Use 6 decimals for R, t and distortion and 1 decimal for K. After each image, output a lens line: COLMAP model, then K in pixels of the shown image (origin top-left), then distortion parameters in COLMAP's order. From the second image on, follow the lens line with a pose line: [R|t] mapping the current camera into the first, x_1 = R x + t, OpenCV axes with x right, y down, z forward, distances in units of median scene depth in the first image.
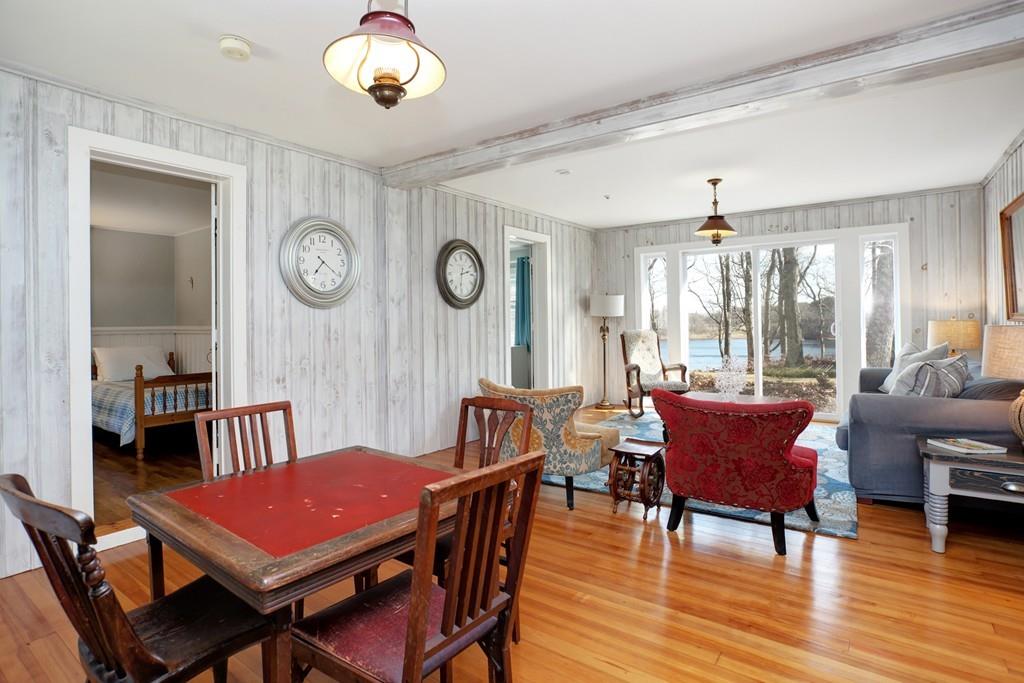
lens RADIAL K [[529.5, 0, 511.7], [0, 529.5, 317.2], [0, 0, 1]] dist [-0.011827, 0.009353]
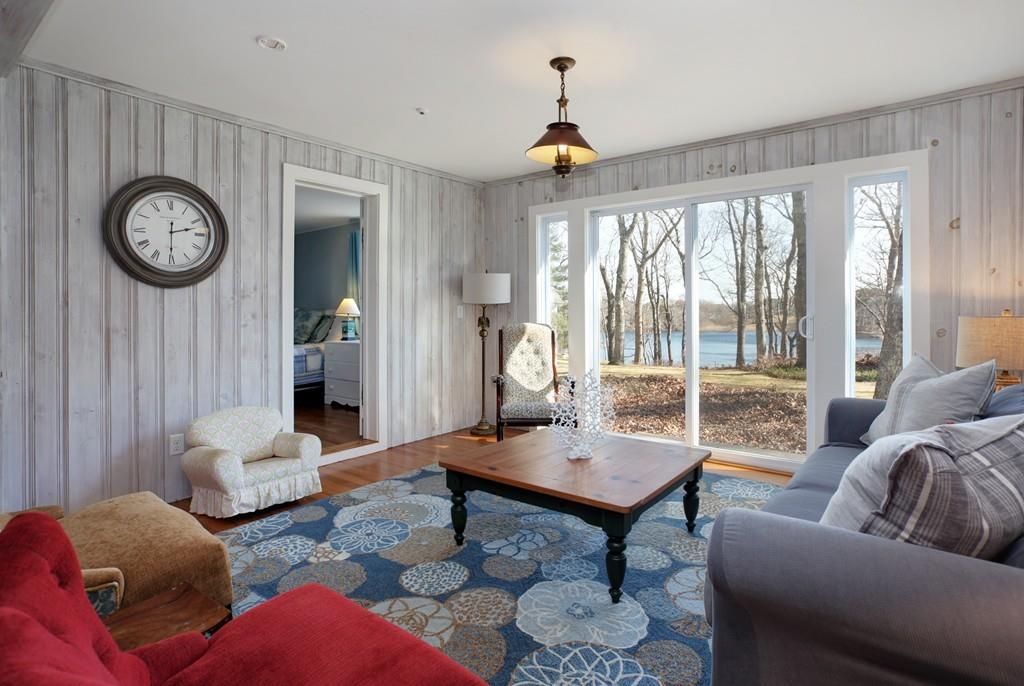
lens RADIAL K [[529.5, 0, 506.2], [0, 529.5, 310.4], [0, 0, 1]] dist [-0.011827, 0.009353]
pose [[0.998209, 0.011877, -0.058640, 0.309869], [-0.011352, 0.999892, 0.009289, 0.000623], [0.058744, -0.008607, 0.998236, 0.372943]]
